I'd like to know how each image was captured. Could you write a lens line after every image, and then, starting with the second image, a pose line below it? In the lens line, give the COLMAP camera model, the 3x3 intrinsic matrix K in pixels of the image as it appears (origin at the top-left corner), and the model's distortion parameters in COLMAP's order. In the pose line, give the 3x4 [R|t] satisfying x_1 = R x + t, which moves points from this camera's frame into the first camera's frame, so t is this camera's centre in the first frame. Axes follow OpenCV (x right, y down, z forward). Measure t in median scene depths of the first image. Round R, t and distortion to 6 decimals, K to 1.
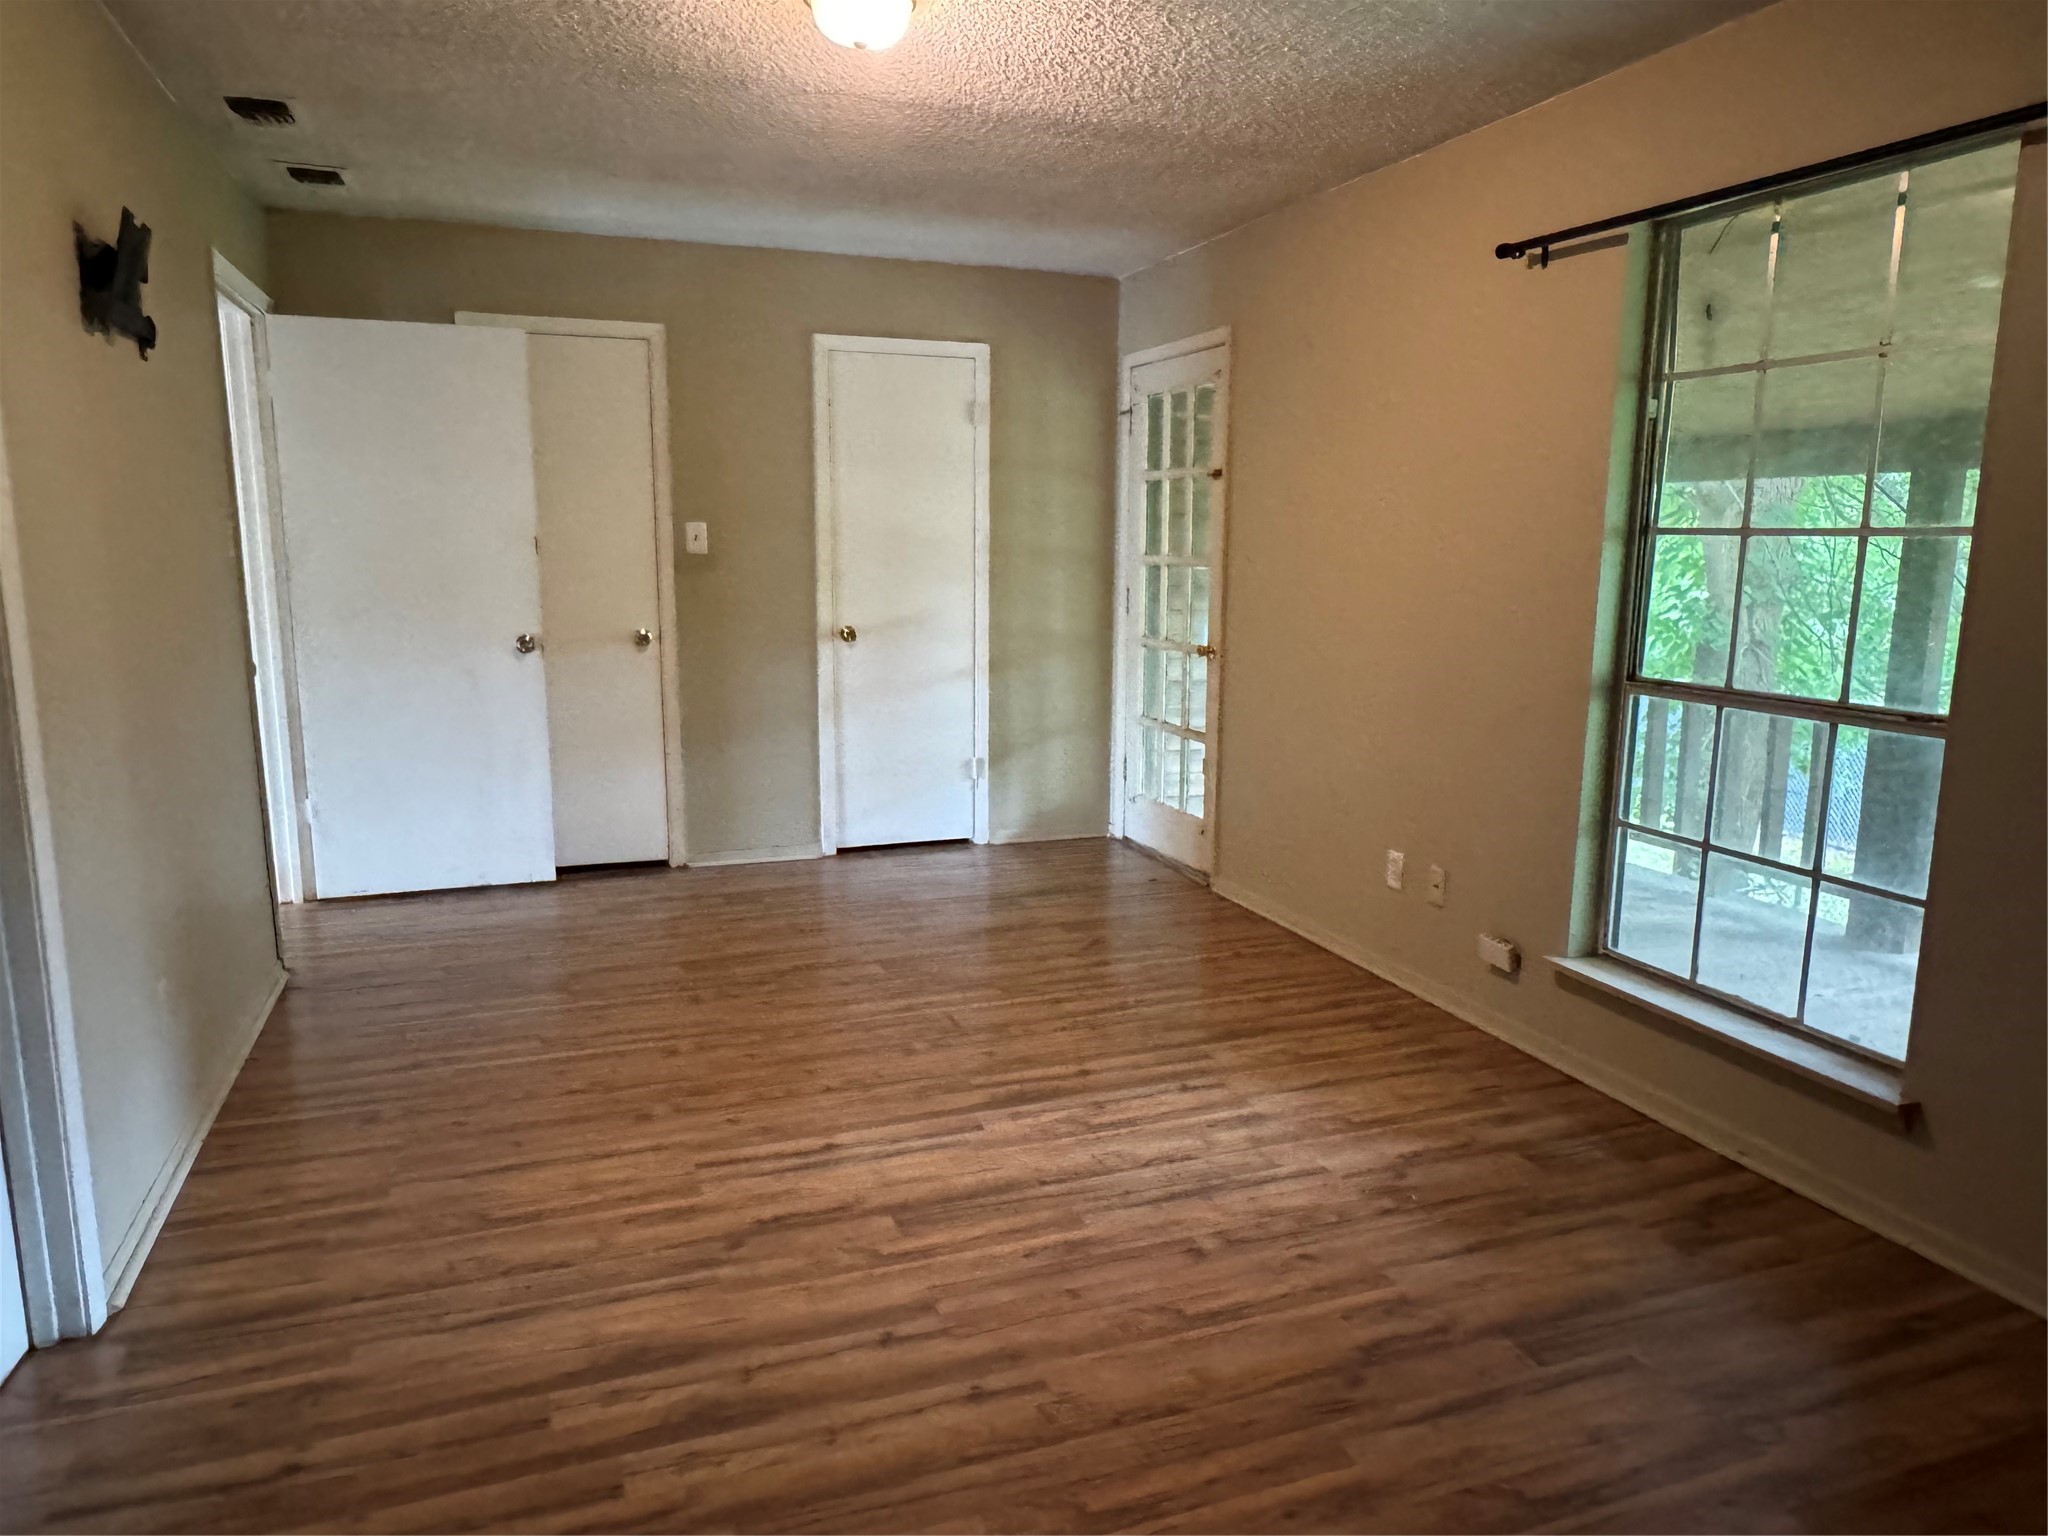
lens RADIAL K [[1347.3, 0, 1029.6], [0, 1347.3, 759.1], [0, 0, 1]] dist [-0.005538, 0.002180]
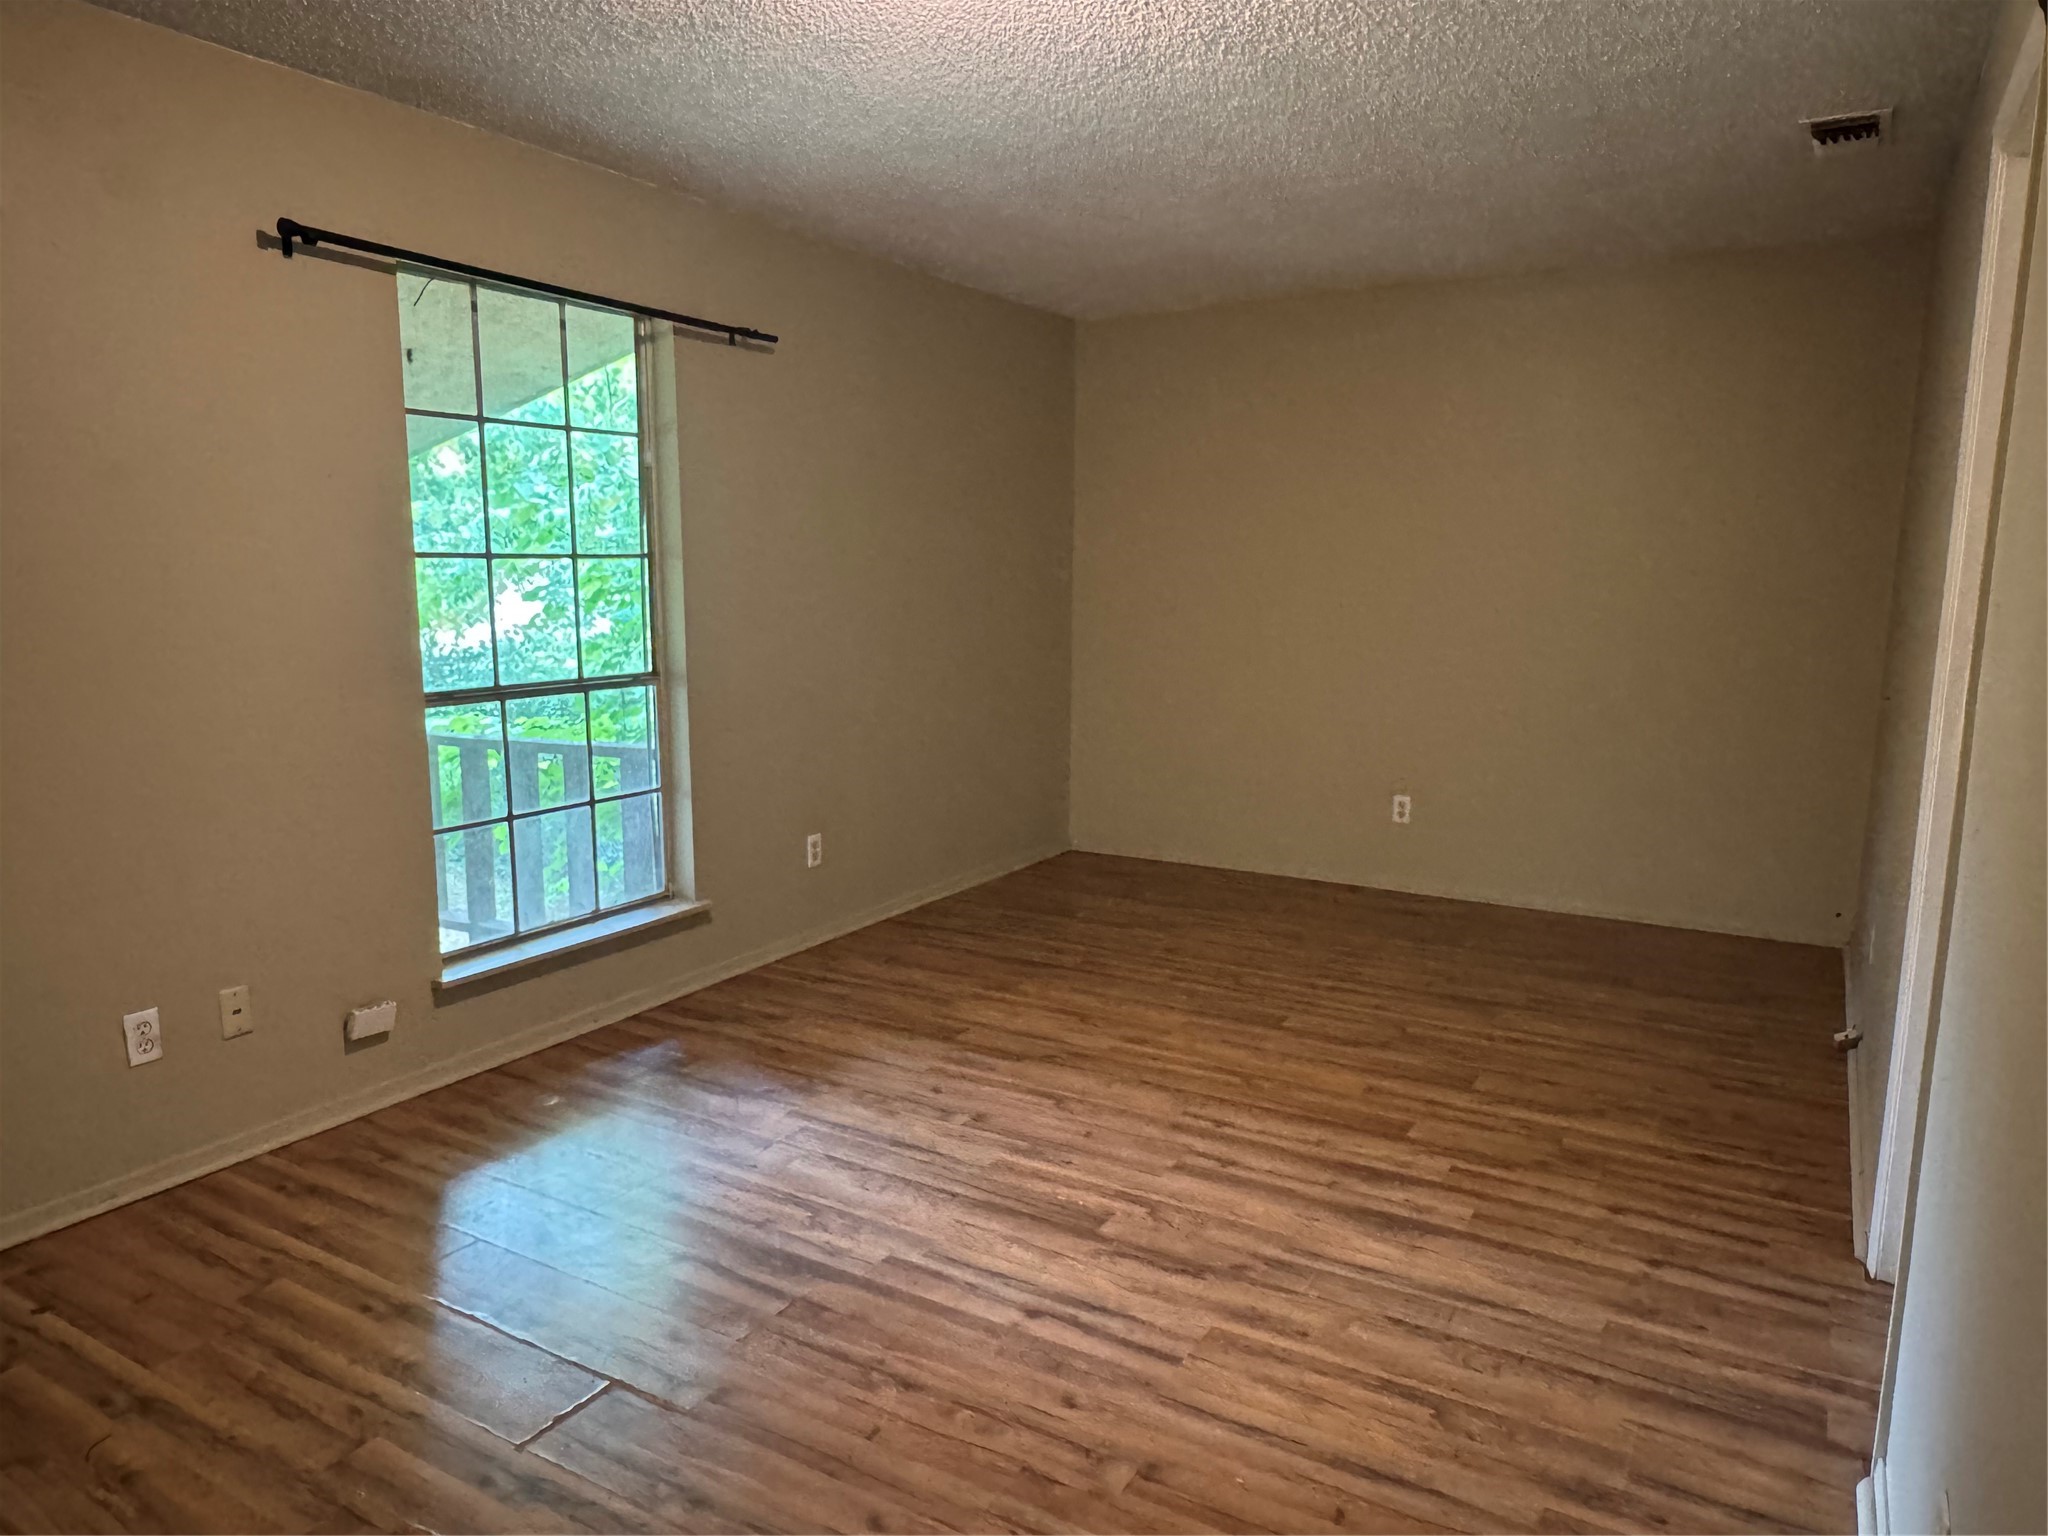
lens RADIAL K [[1347.3, 0, 1029.3], [0, 1347.3, 777.0], [0, 0, 1]] dist [-0.005538, 0.002180]
pose [[-0.625487, -0.138930, 0.767766, -0.813774], [0.116886, 0.956230, 0.268258, -0.276120], [-0.771430, 0.257533, -0.581870, 1.548399]]
